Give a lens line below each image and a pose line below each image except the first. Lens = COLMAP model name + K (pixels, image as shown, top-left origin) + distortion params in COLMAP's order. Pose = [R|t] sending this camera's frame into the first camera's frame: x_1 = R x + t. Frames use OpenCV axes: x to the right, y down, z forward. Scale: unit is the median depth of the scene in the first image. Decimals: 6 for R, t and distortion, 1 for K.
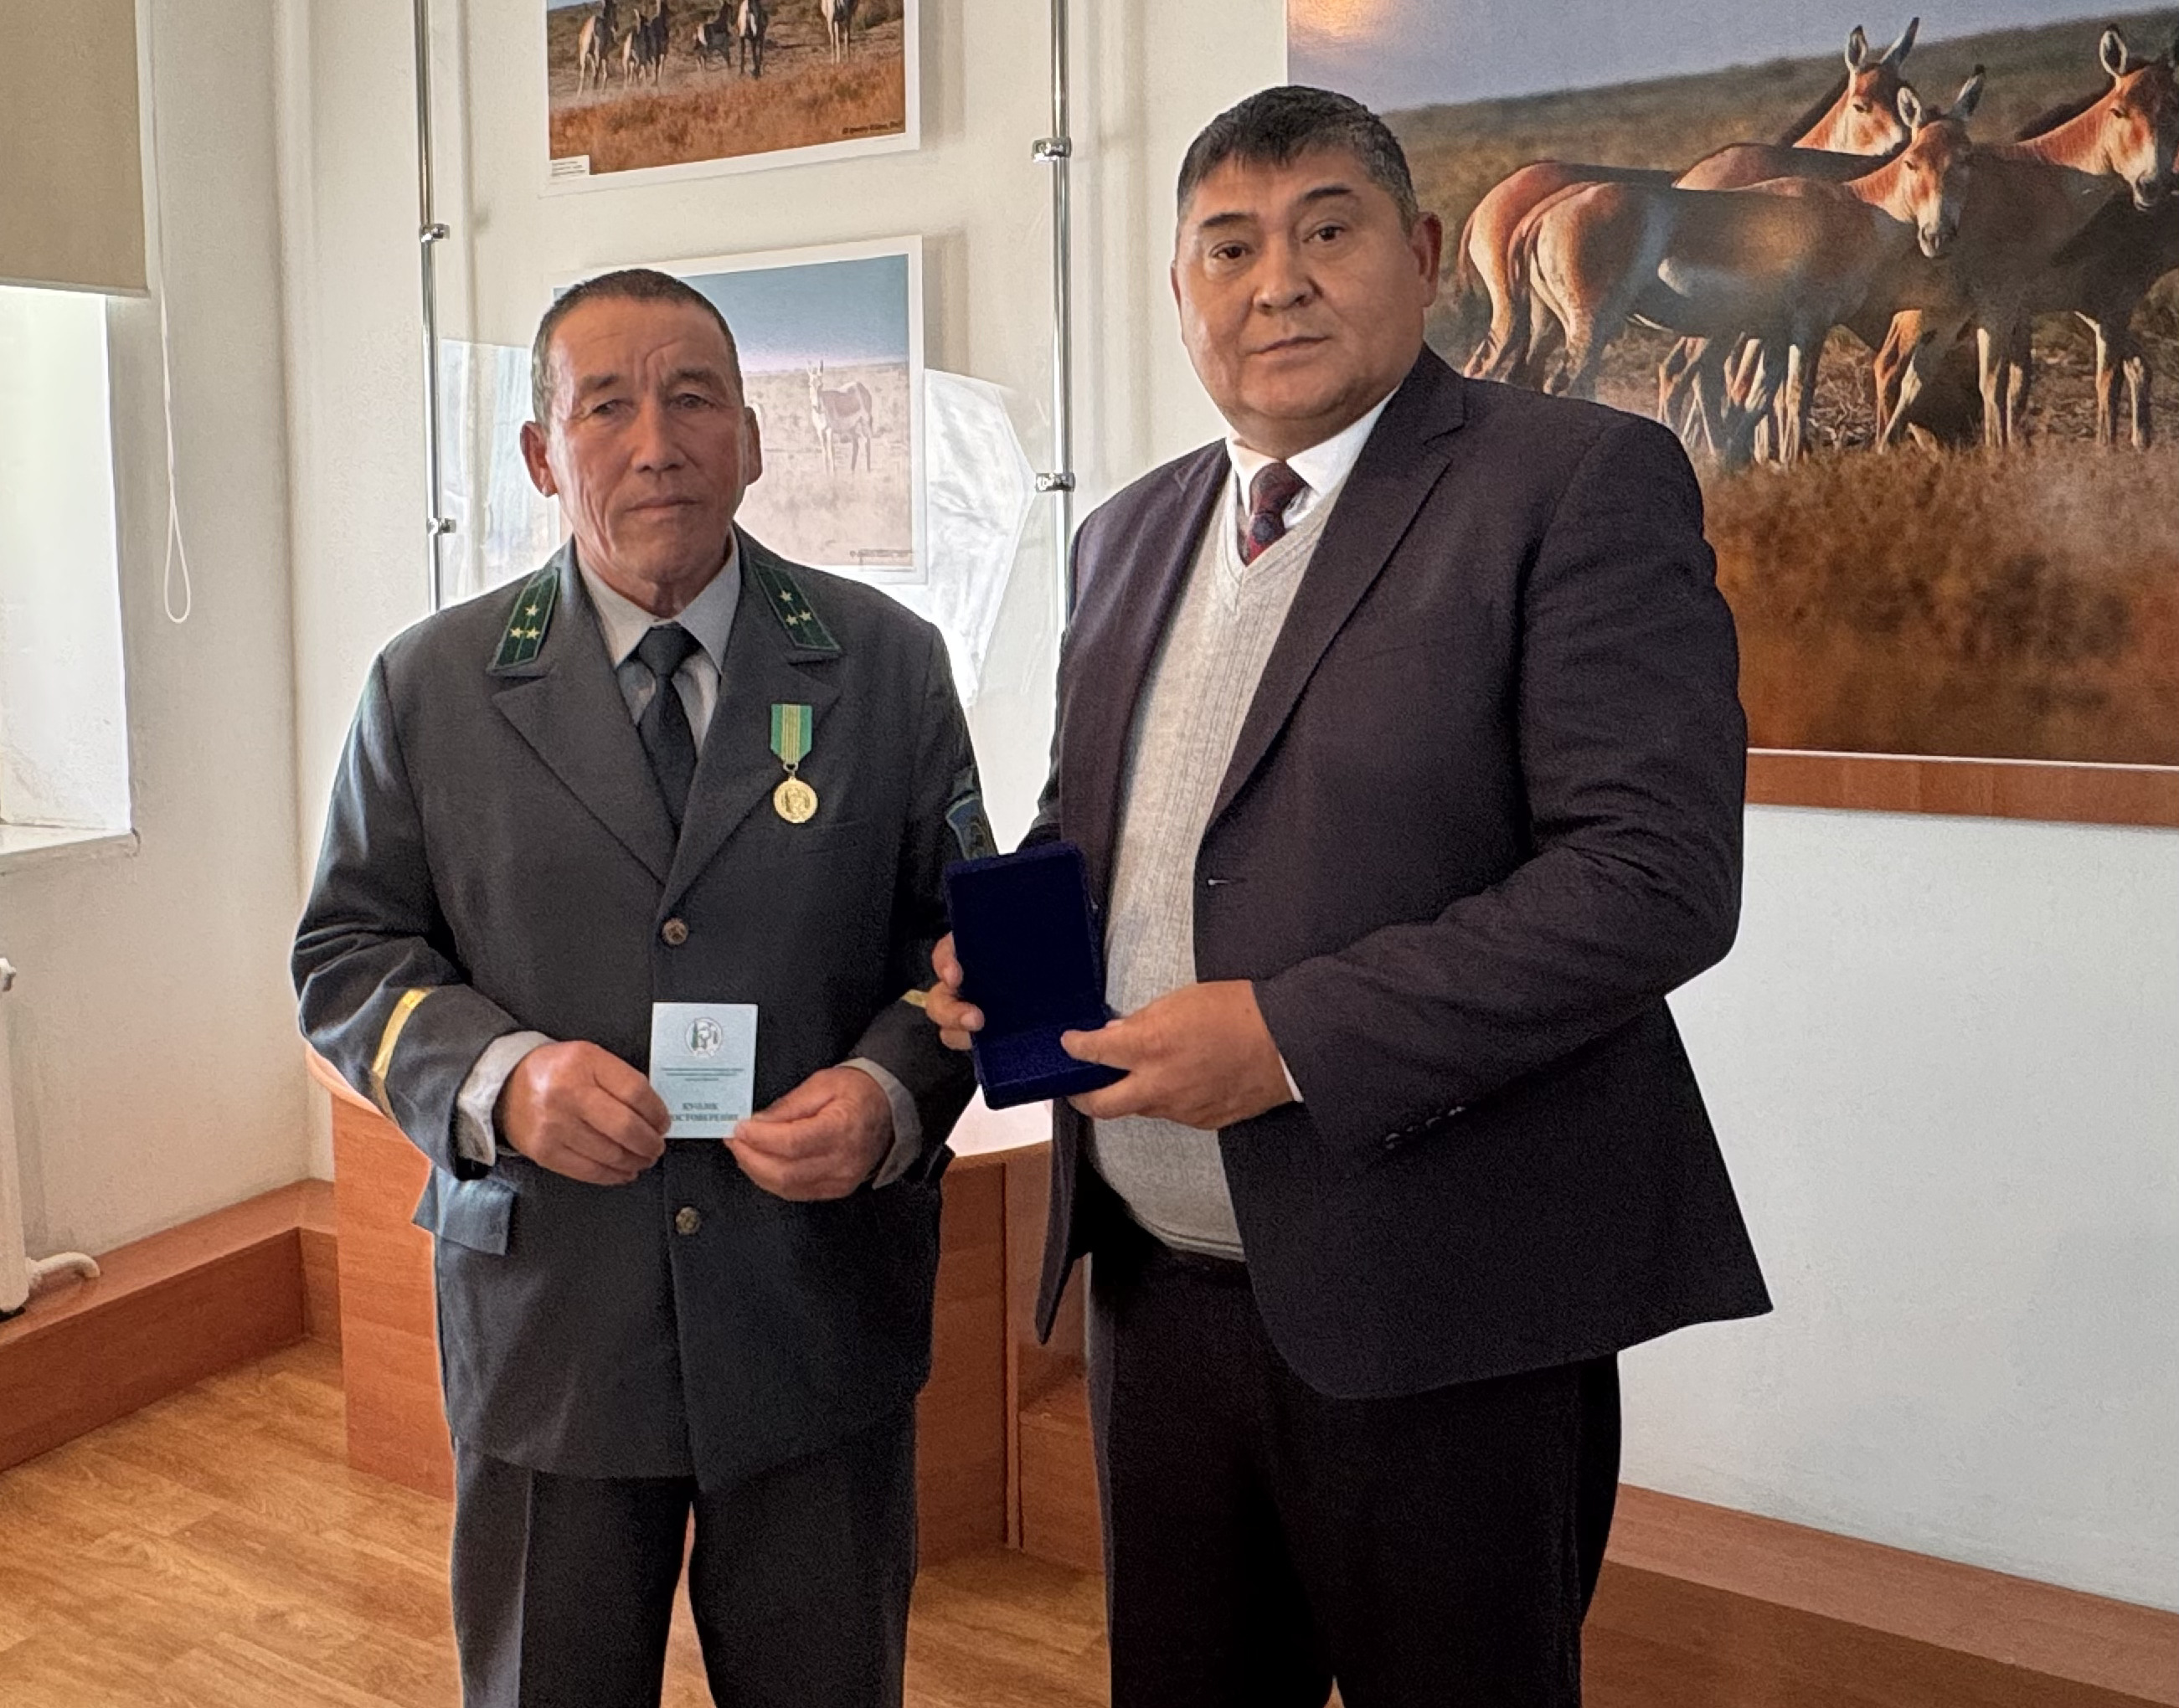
lens RADIAL K [[1901.9, 0, 963.6], [0, 1901.9, 649.7], [0, 0, 1]] dist [-0.002617, -0.000451]
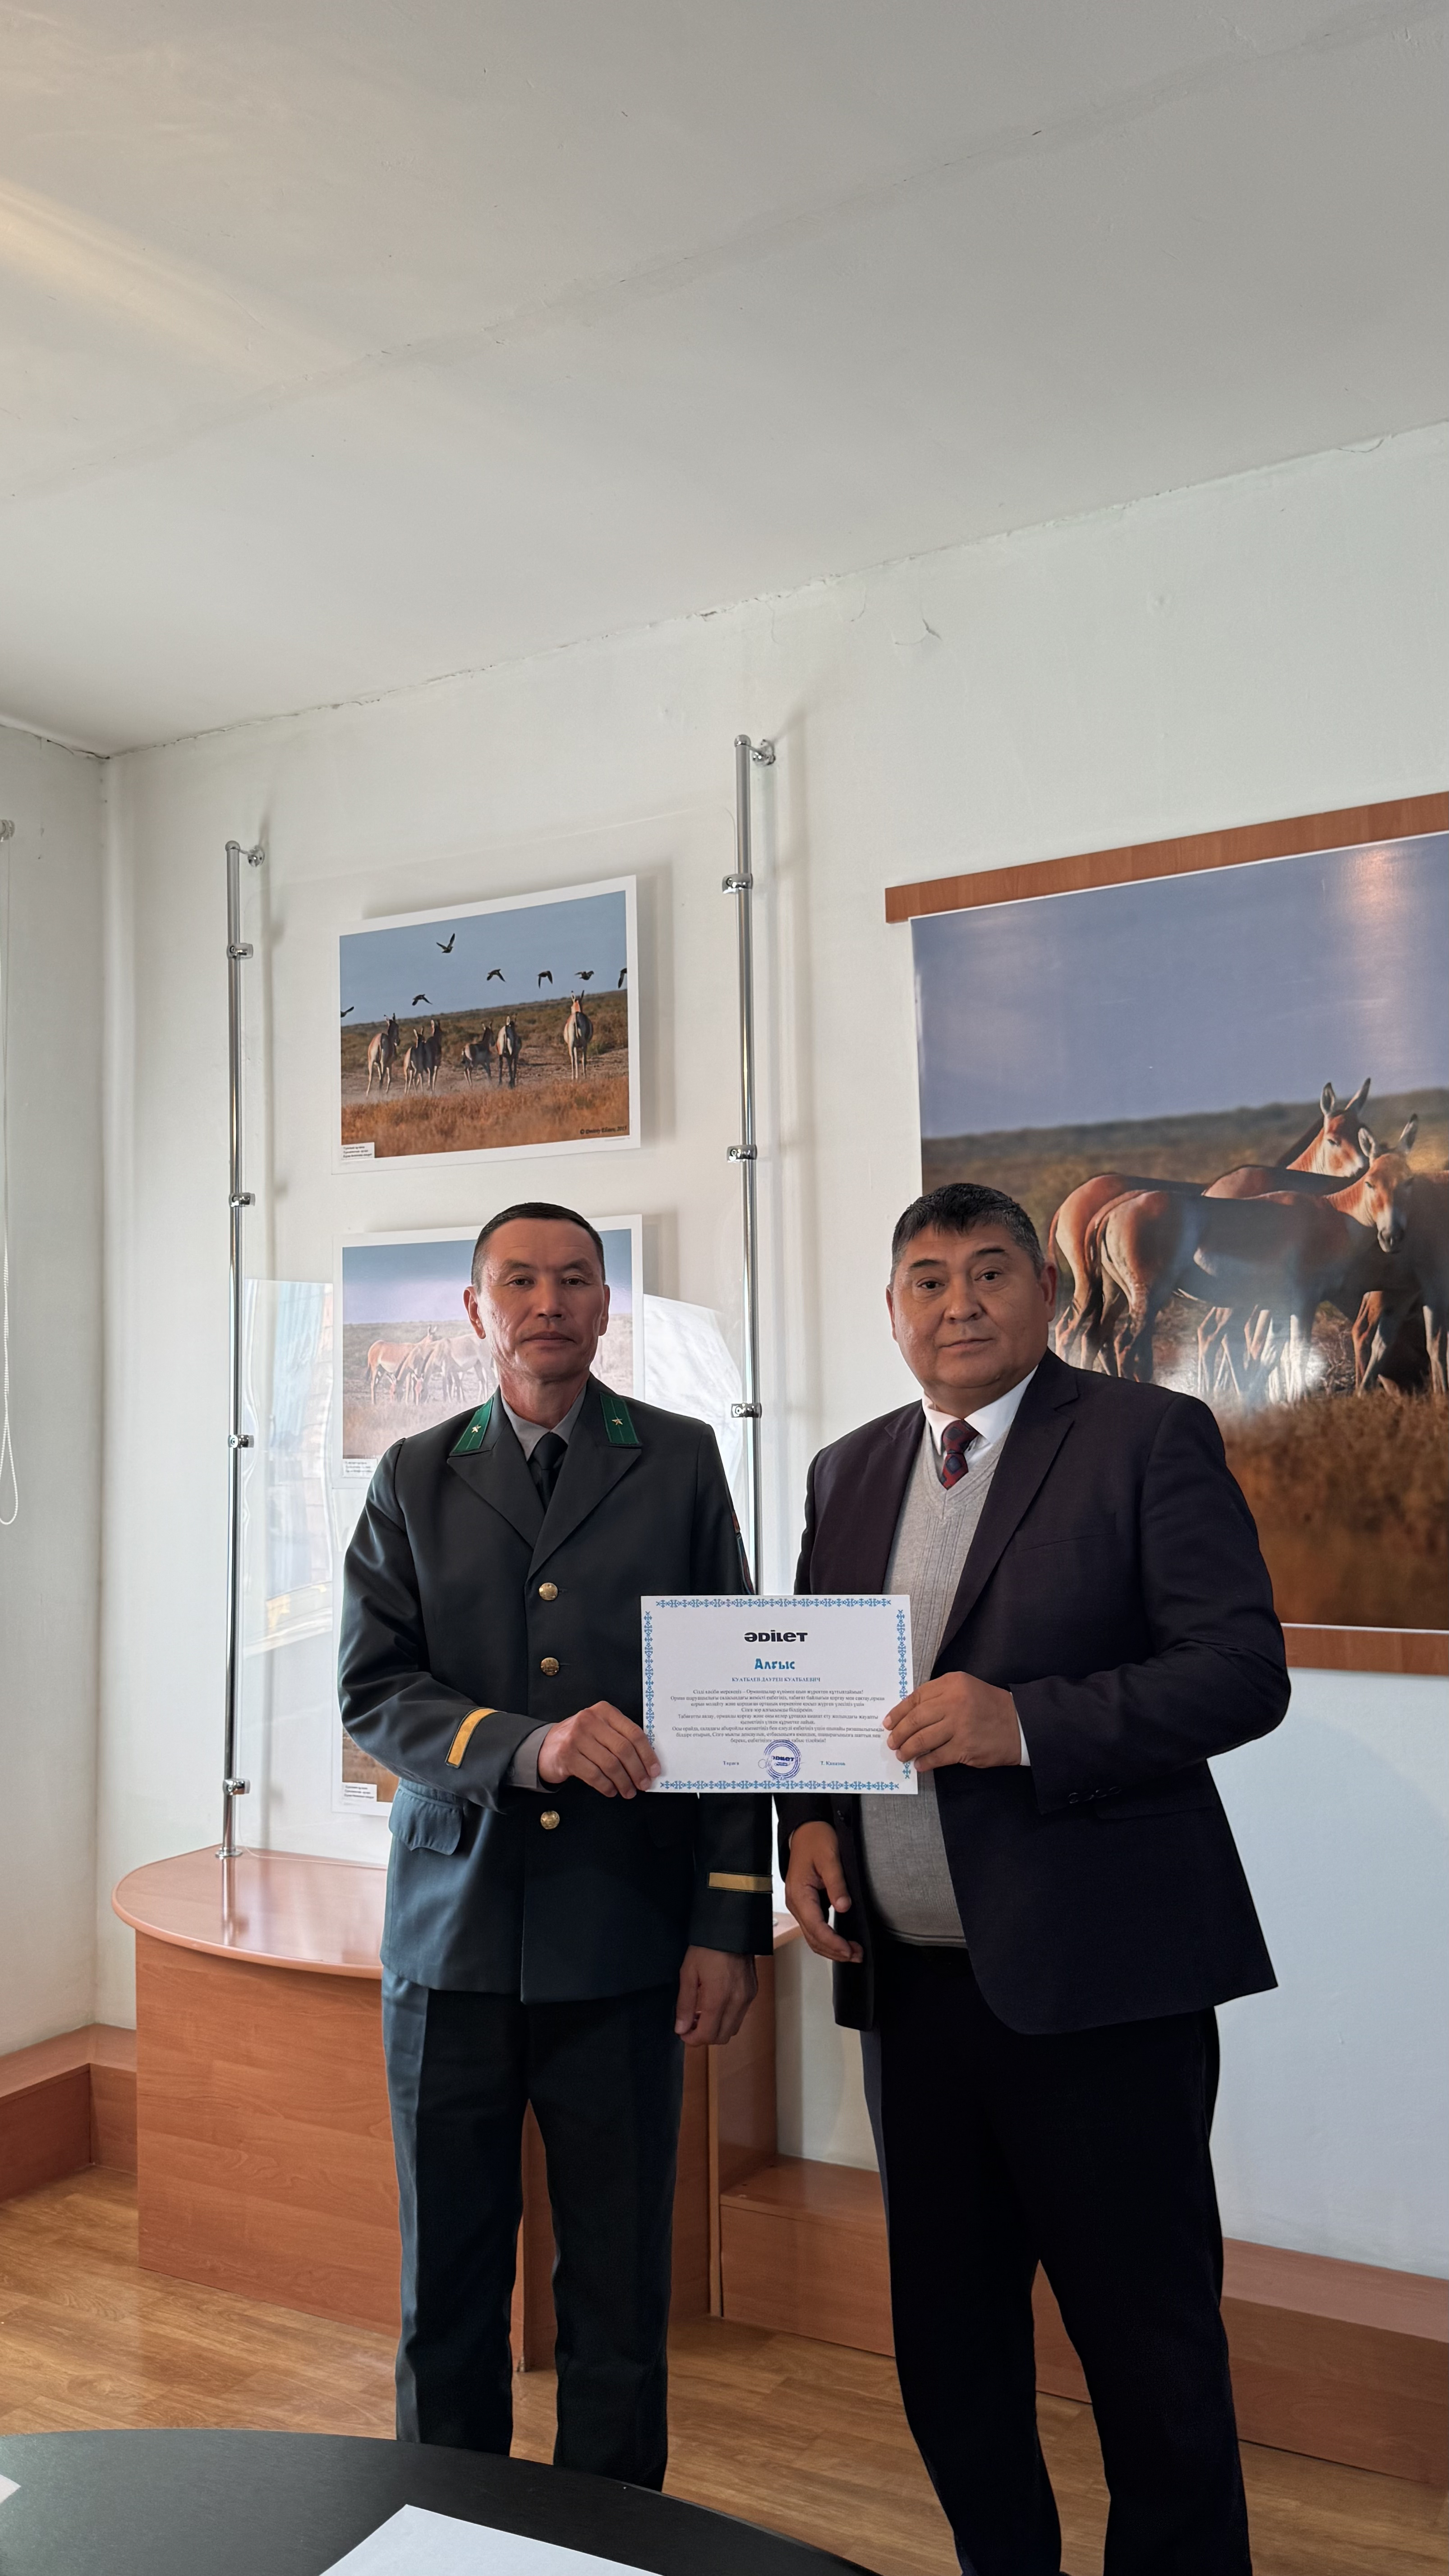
lens RADIAL K [[2007.2, 0, 724.5], [0, 2007.2, 1288.0], [0, 0, 1]] dist [0.184390, -0.394225]
pose [[0.999944, -0.001732, 0.010458, 0.022995], [0.002990, 0.992584, -0.121523, -0.006976], [-0.010170, 0.121547, 0.992534, -0.393896]]
